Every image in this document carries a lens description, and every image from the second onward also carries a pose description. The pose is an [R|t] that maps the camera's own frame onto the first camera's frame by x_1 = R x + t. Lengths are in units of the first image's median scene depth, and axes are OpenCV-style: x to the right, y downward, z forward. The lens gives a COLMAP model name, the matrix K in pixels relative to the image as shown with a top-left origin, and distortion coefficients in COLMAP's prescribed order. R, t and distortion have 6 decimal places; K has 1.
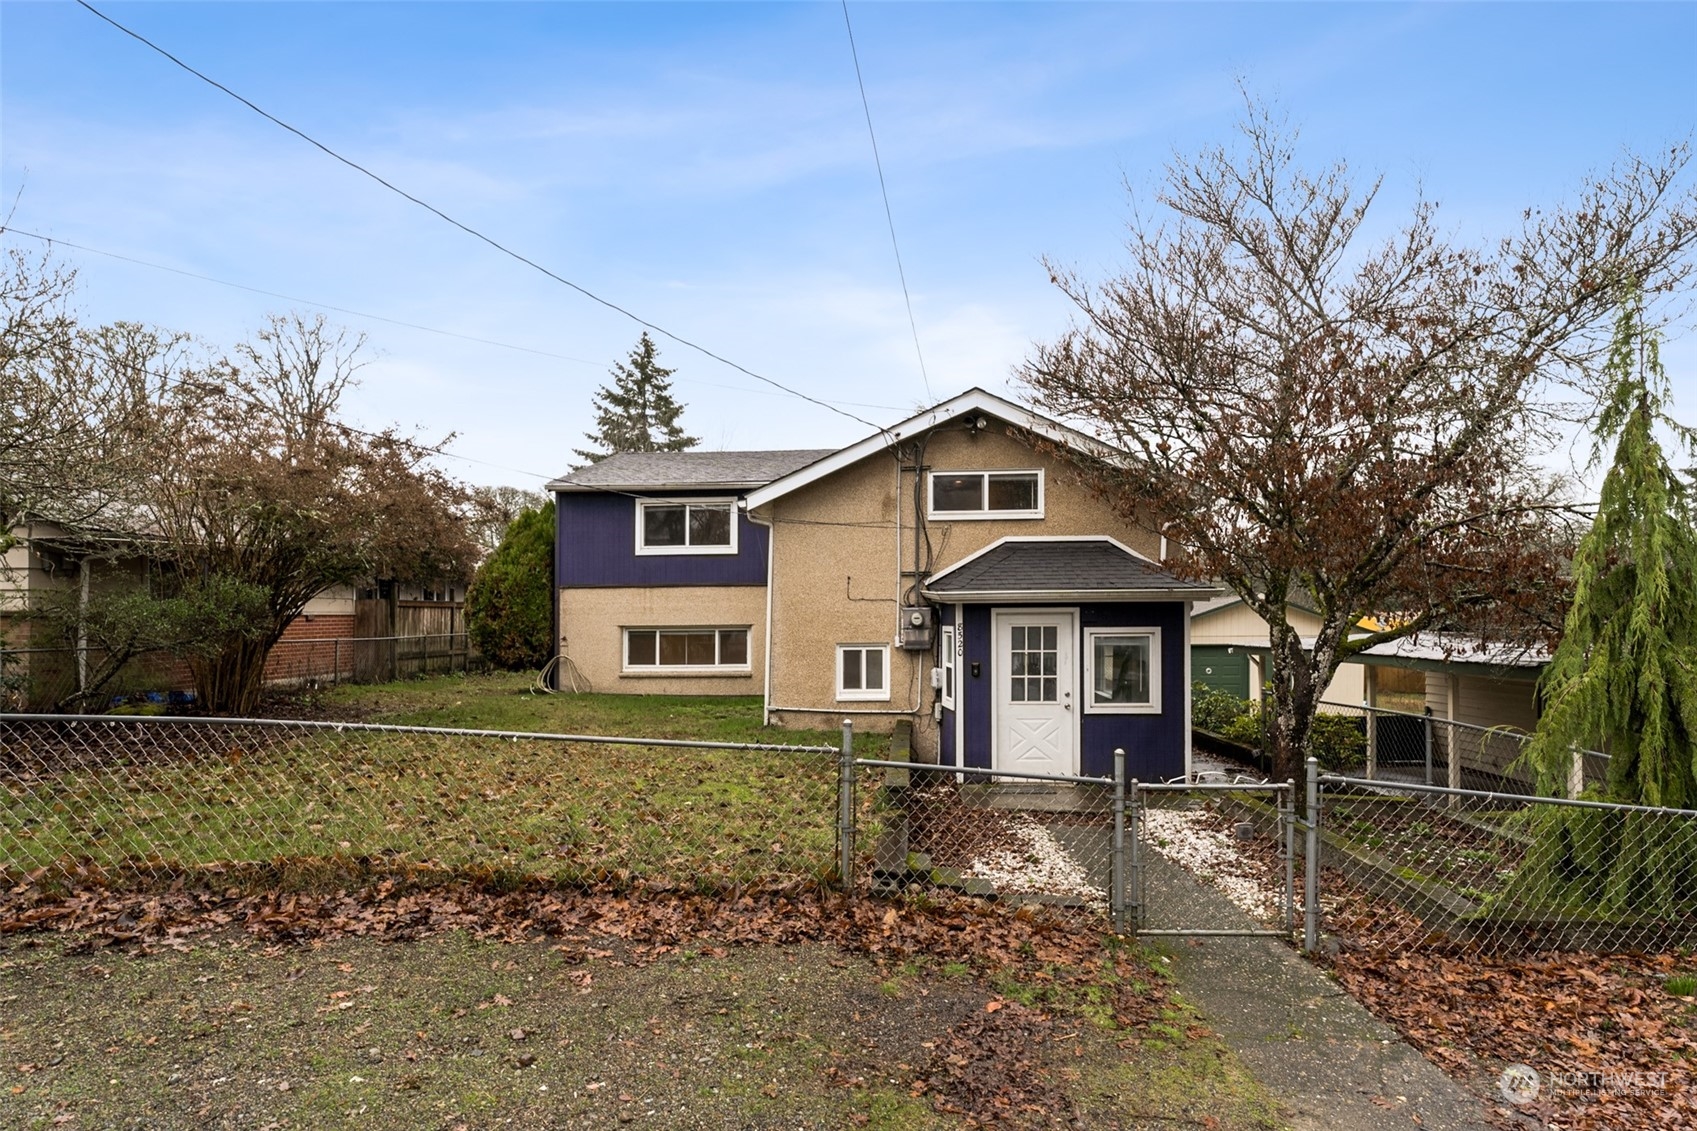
lens RADIAL K [[863.7, 0, 850.7], [0, 863.7, 606.5], [0, 0, 1]] dist [0.001719, 0.000340]
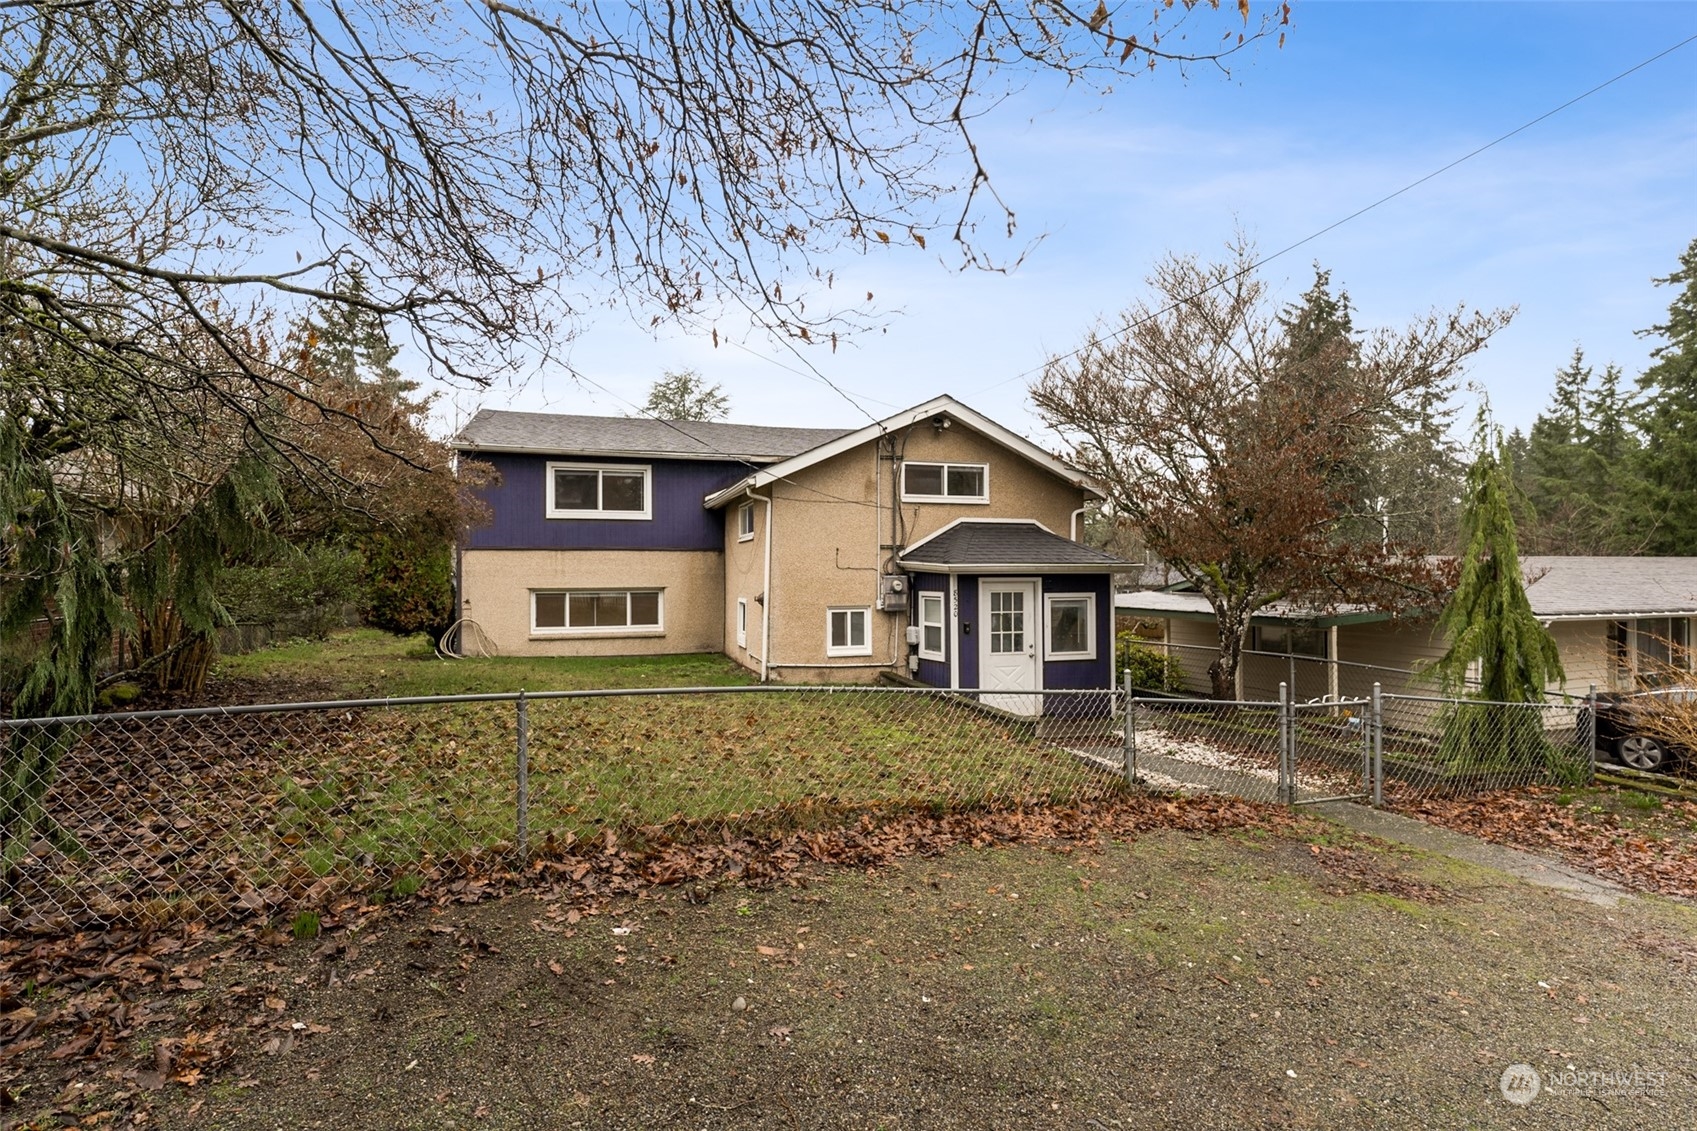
lens RADIAL K [[821.1, 0, 848.5], [0, 821.1, 565.5], [0, 0, 1]] dist [-0.001647, -0.000243]
pose [[0.934236, 0.009303, 0.356535, -0.379634], [-0.010509, 0.999944, 0.001447, -0.013457], [-0.356502, -0.005099, 0.934281, -0.025649]]
